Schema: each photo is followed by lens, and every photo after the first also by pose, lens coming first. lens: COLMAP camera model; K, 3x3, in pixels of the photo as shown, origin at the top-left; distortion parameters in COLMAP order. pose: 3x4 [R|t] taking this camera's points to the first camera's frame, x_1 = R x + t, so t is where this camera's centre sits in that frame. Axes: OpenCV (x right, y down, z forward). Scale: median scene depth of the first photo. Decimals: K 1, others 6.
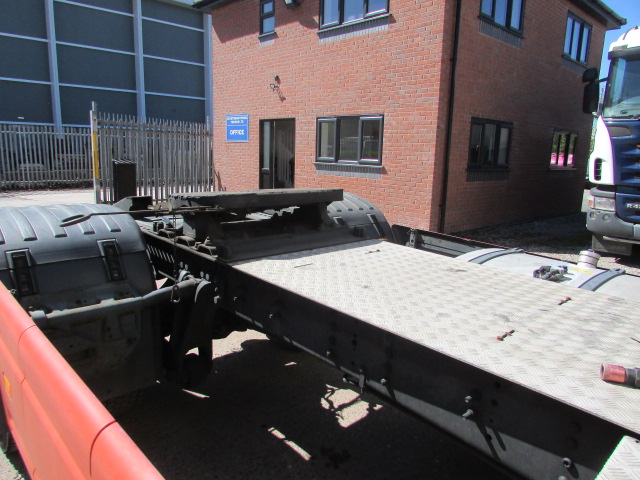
lens RADIAL K [[454.3, 0, 320.0], [0, 454.3, 240.0], [0, 0, 1]] dist [-0.045974, 0.002652]
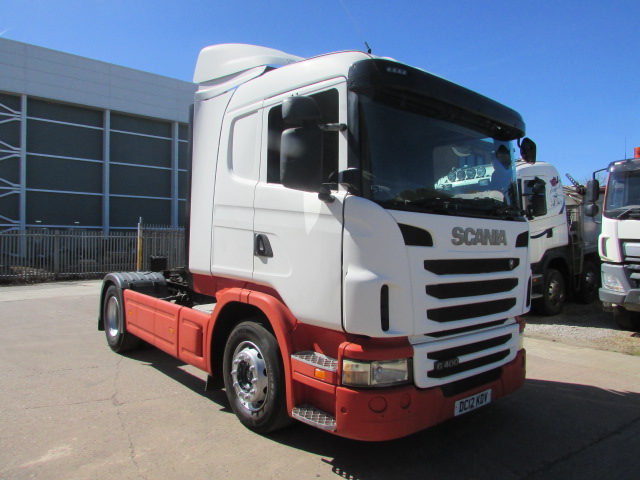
lens RADIAL K [[459.8, 0, 313.5], [0, 459.8, 238.0], [0, 0, 1]] dist [-0.033016, 0.008779]
pose [[0.996770, -0.026766, -0.075721, 0.112690], [0.010916, 0.979233, -0.202445, 0.045682], [0.079567, 0.200964, 0.976362, -0.269238]]
